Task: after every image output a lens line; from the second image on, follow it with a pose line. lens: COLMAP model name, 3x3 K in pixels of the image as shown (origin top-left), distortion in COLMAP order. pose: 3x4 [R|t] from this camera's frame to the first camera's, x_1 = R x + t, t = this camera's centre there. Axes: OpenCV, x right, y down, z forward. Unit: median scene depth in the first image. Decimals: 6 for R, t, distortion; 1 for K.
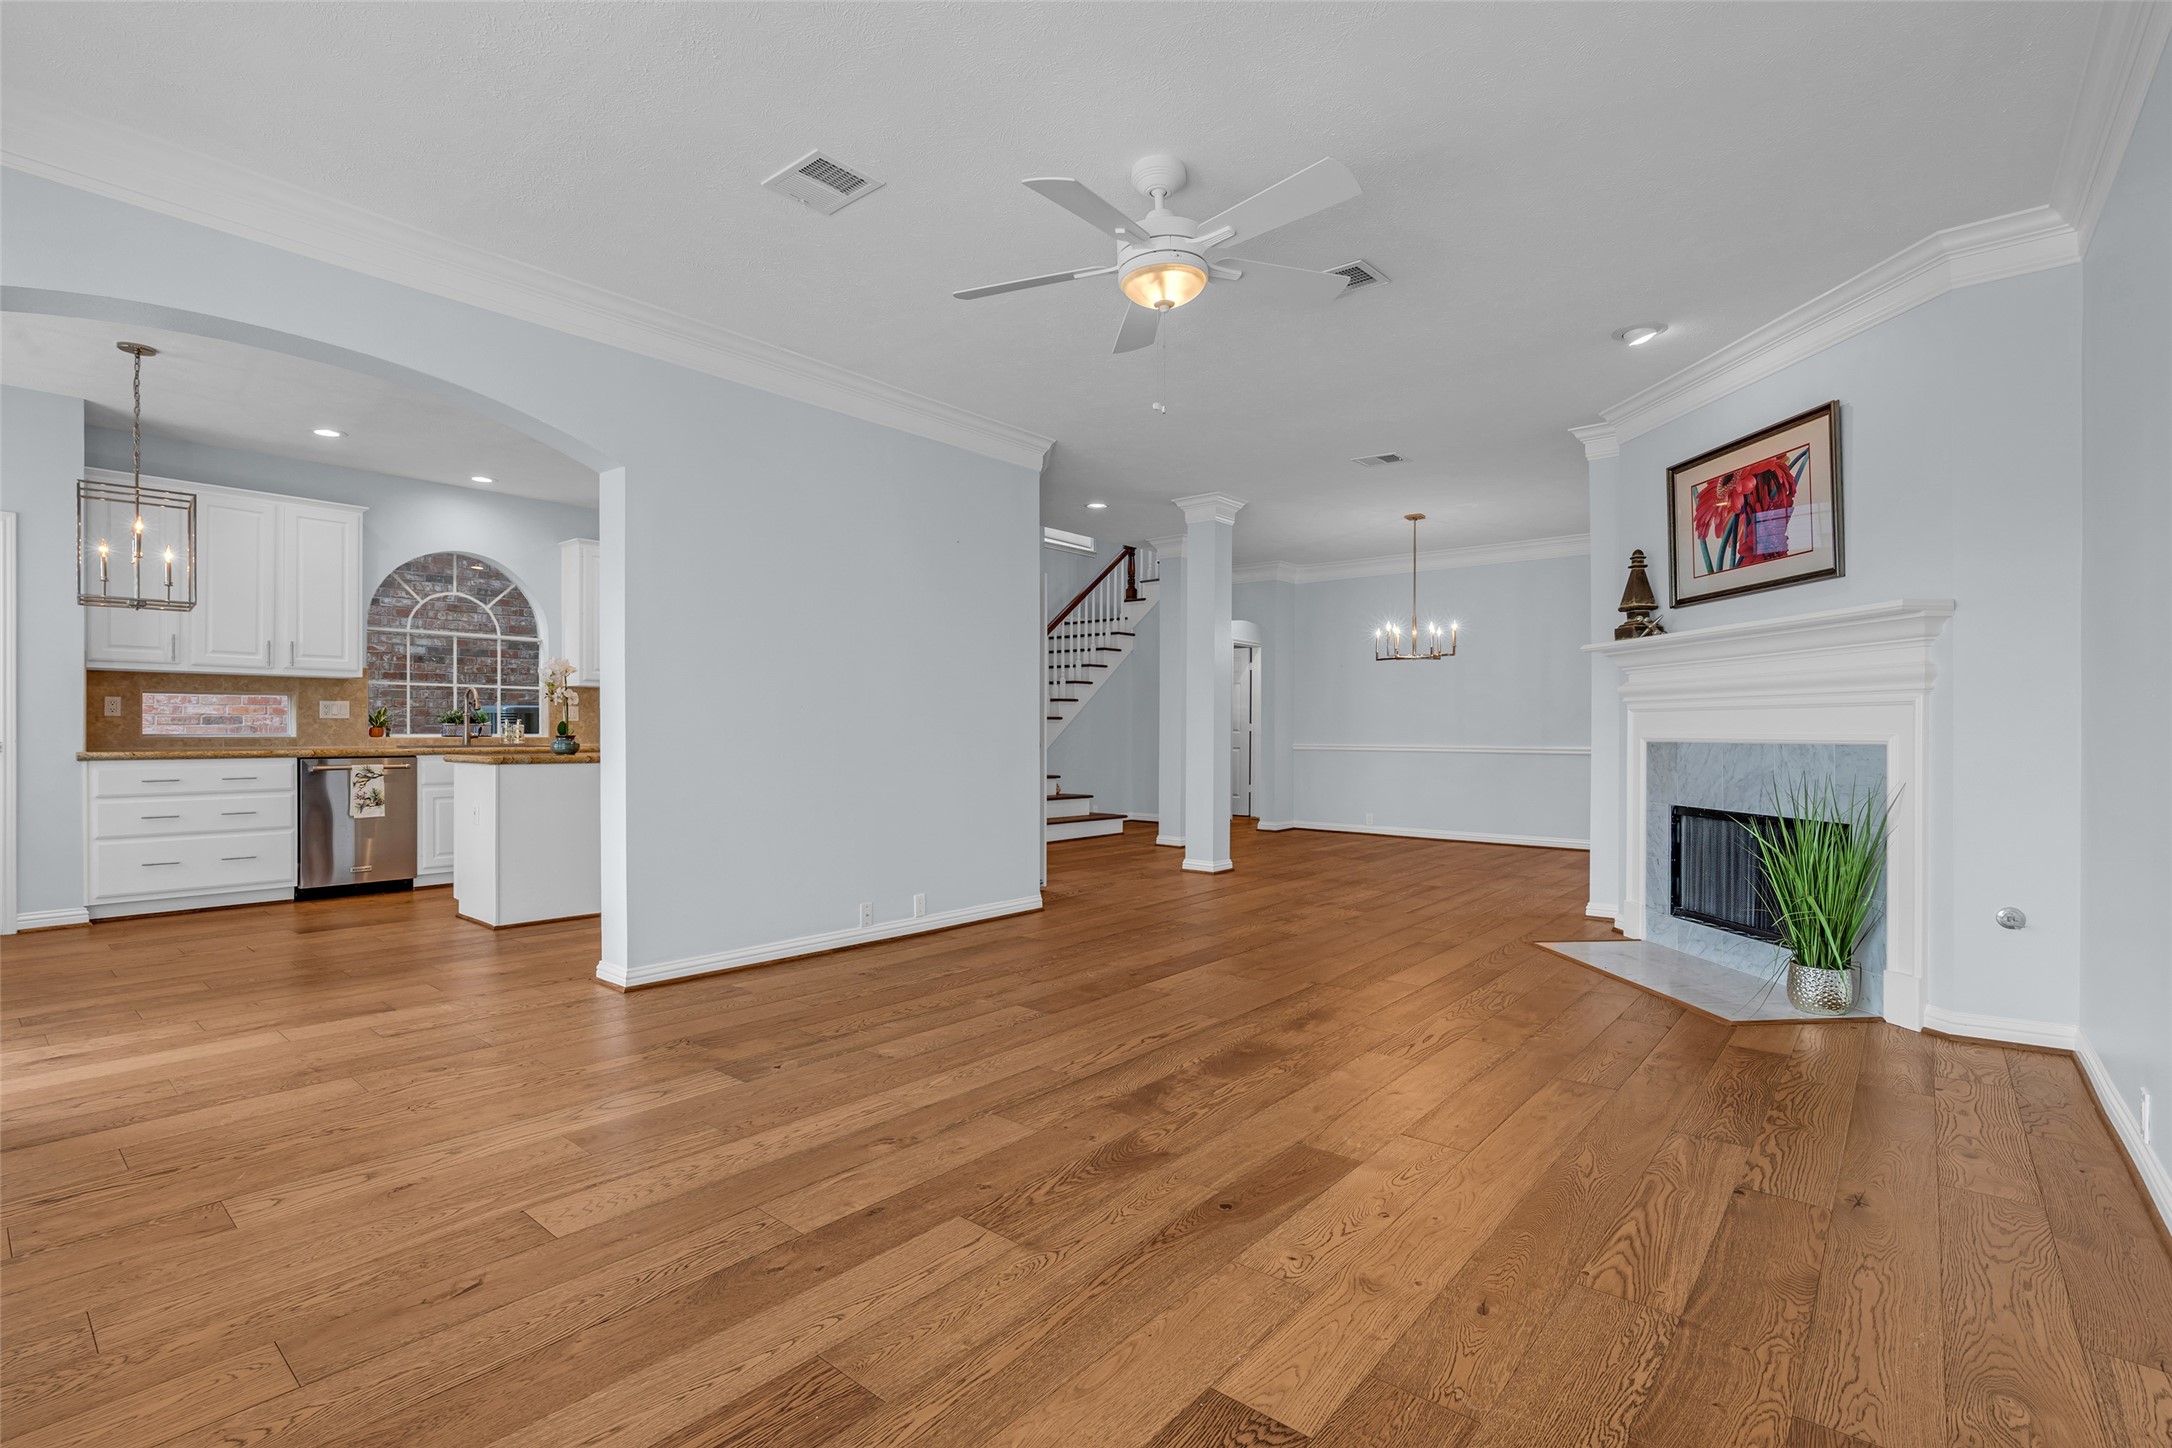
lens RADIAL K [[998.7, 0, 1103.6], [0, 998.7, 724.9], [0, 0, 1]] dist [-0.012465, 0.001255]
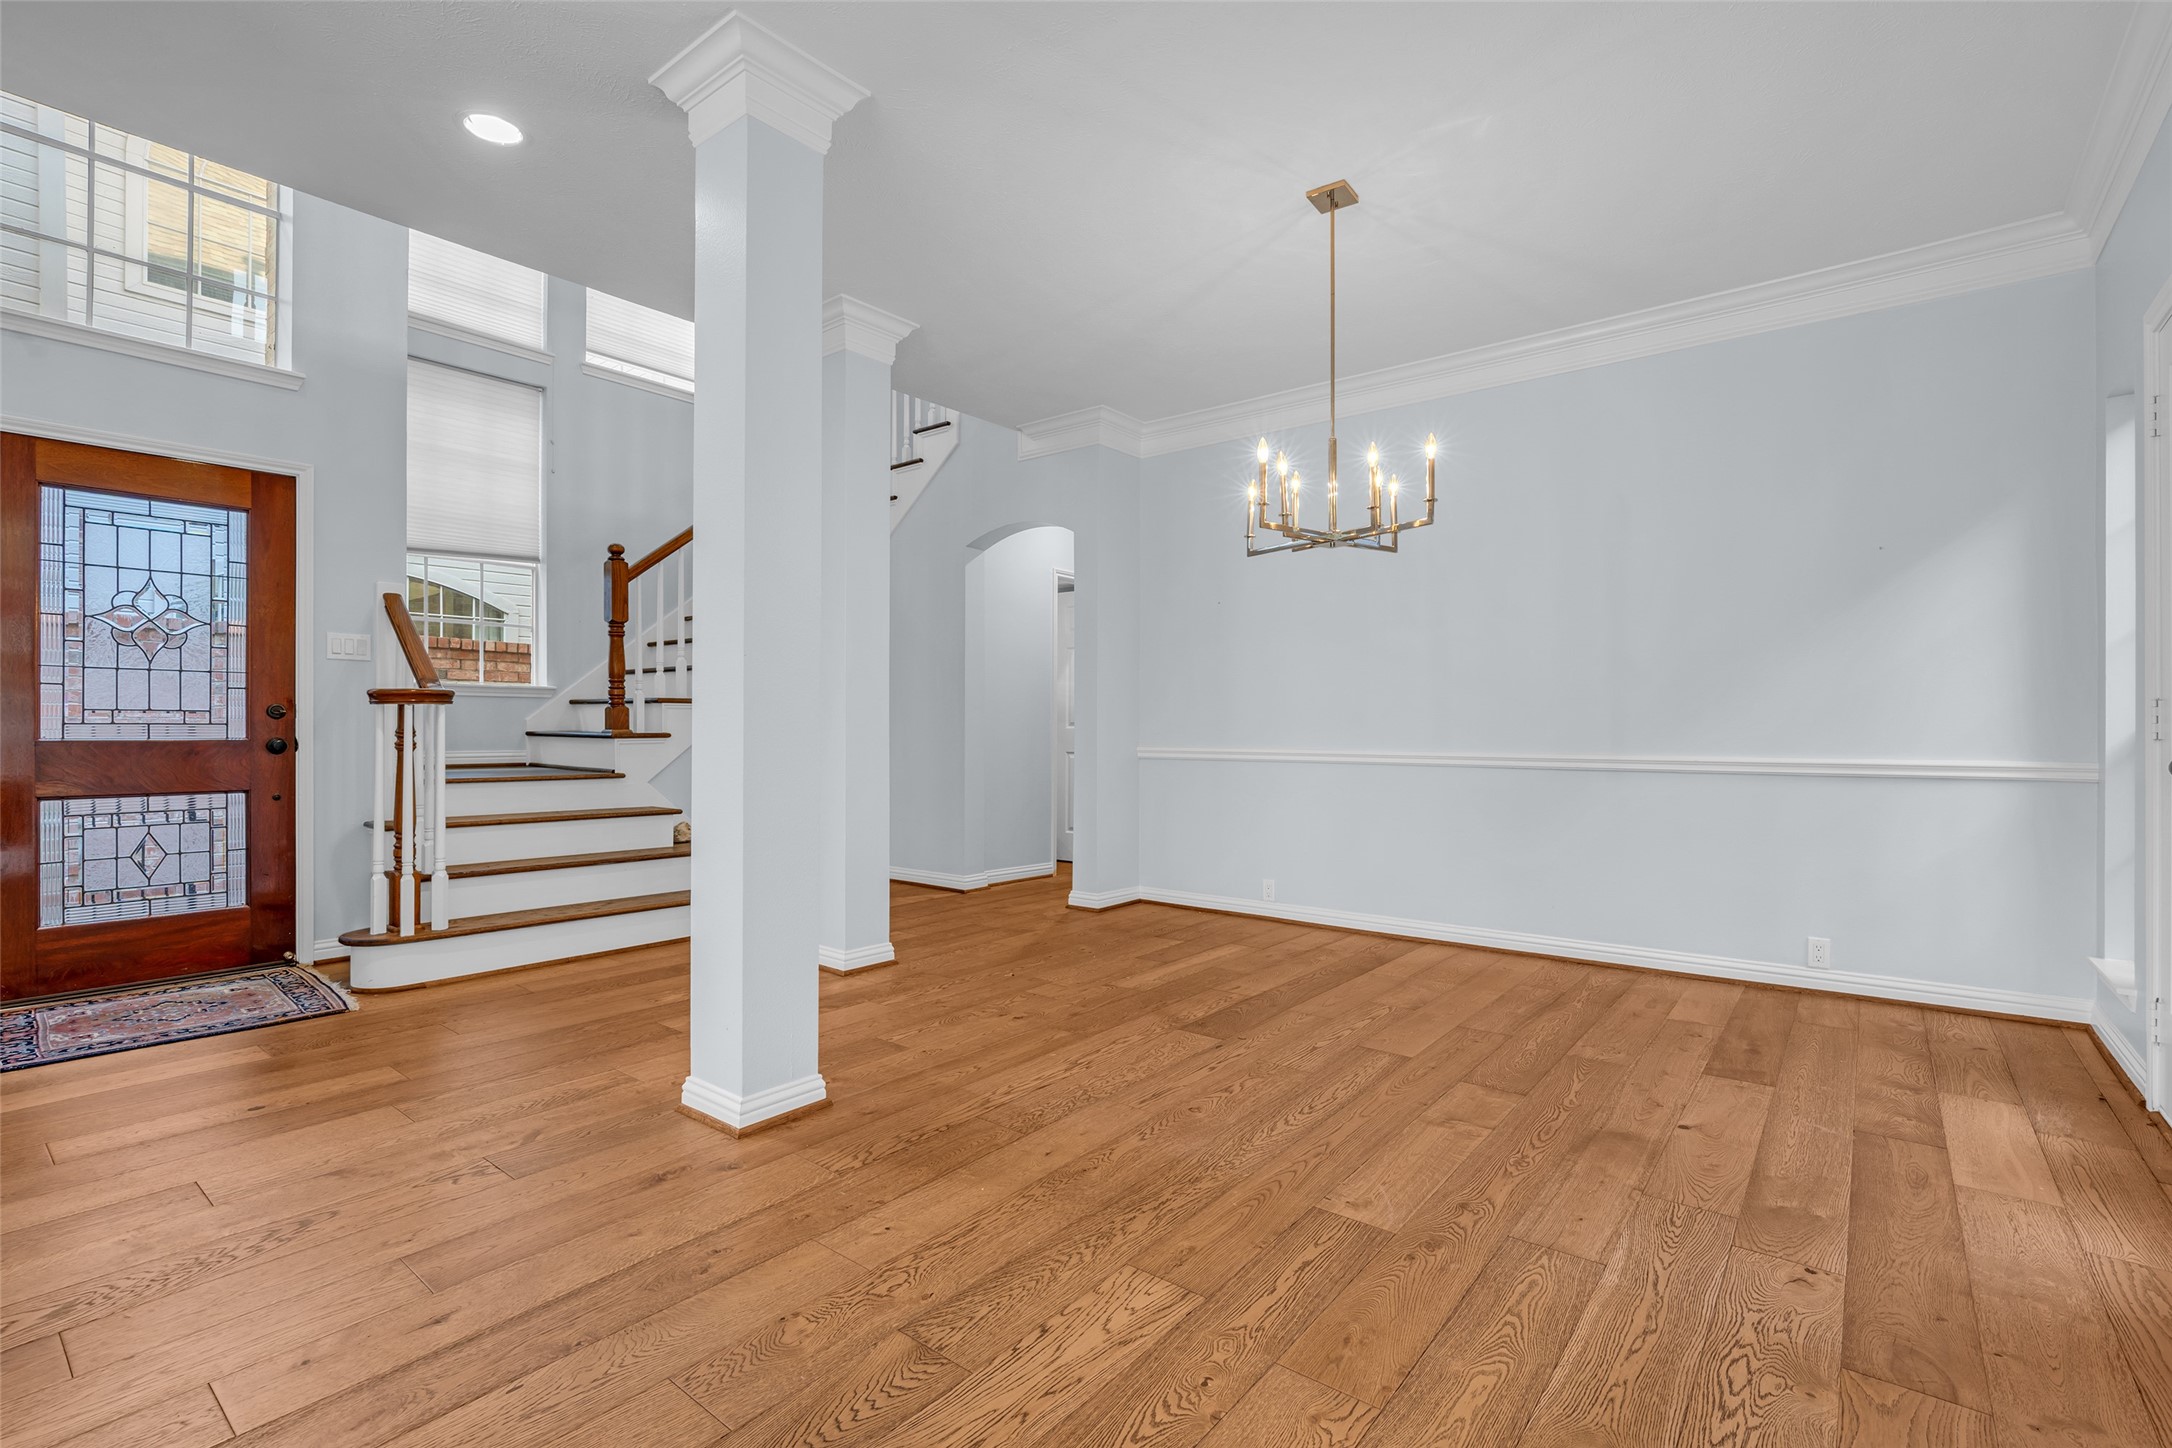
lens RADIAL K [[987.5, 0, 1092.1], [0, 987.5, 719.5], [0, 0, 1]] dist [-0.014611, 0.001415]
pose [[0.999891, 0.000821, 0.014749, 0.398315], [-0.000760, 0.999991, -0.004097, 0.013610], [-0.014752, 0.004085, 0.999883, 1.149257]]
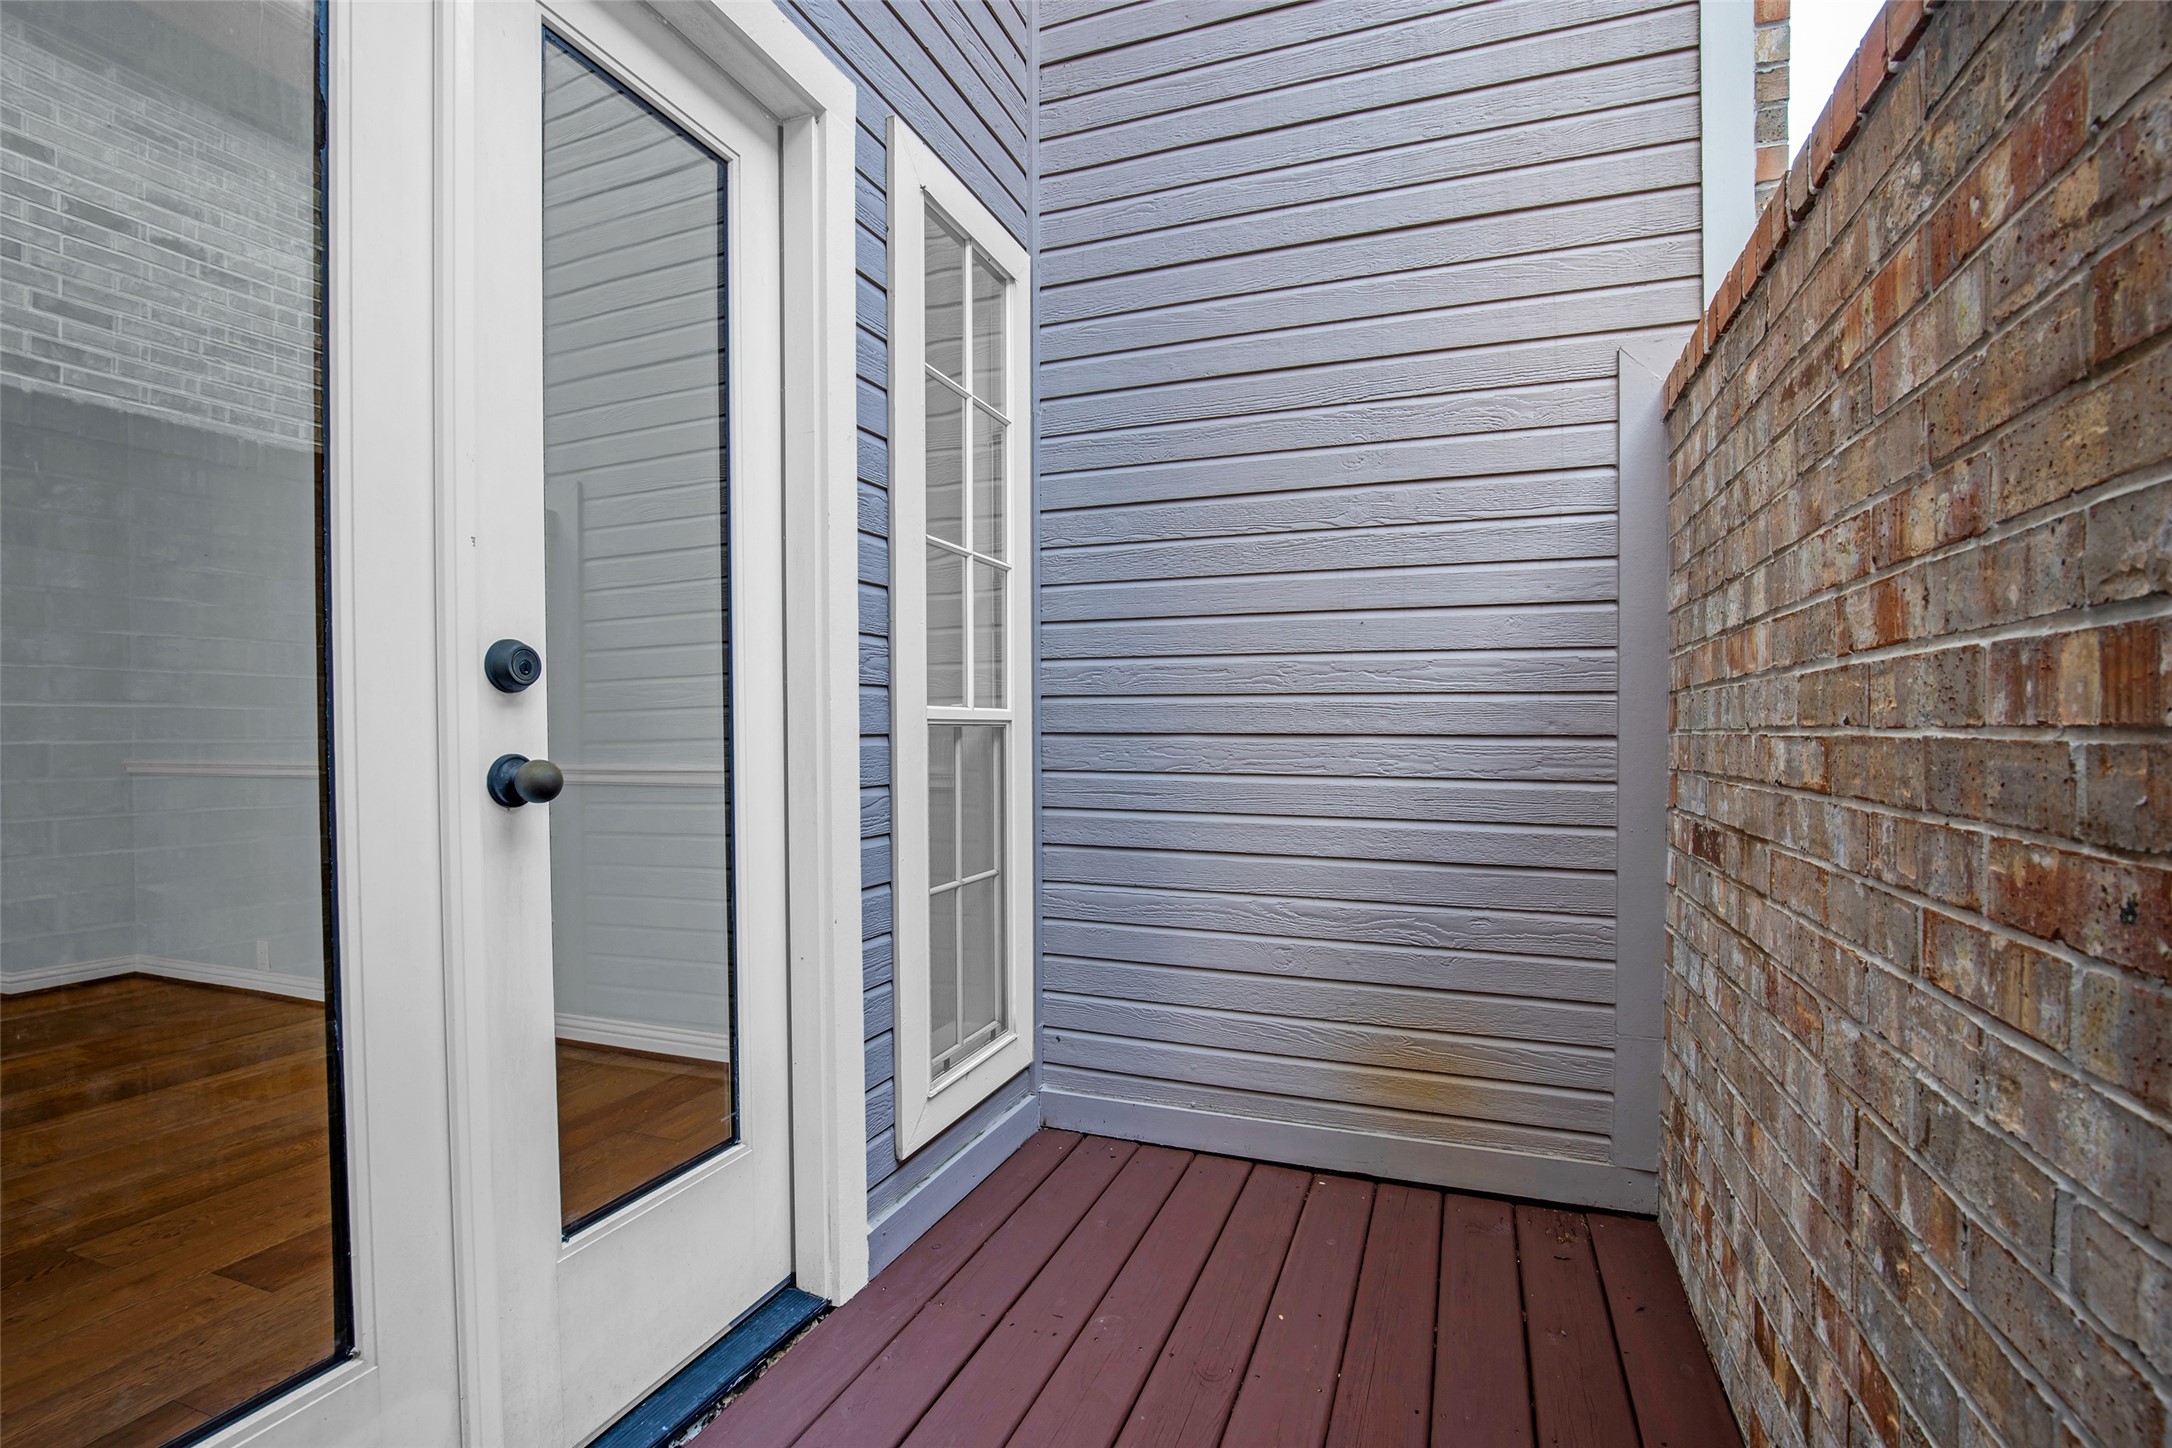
lens RADIAL K [[1012.3, 0, 1085.5], [0, 1012.3, 734.4], [0, 0, 1]] dist [-0.032494, 0.005523]
pose [[0.950658, -0.005776, 0.310188, 1.082657], [0.003958, 0.999971, 0.006489, 0.020347], [-0.310217, -0.004941, 0.950653, 1.310520]]
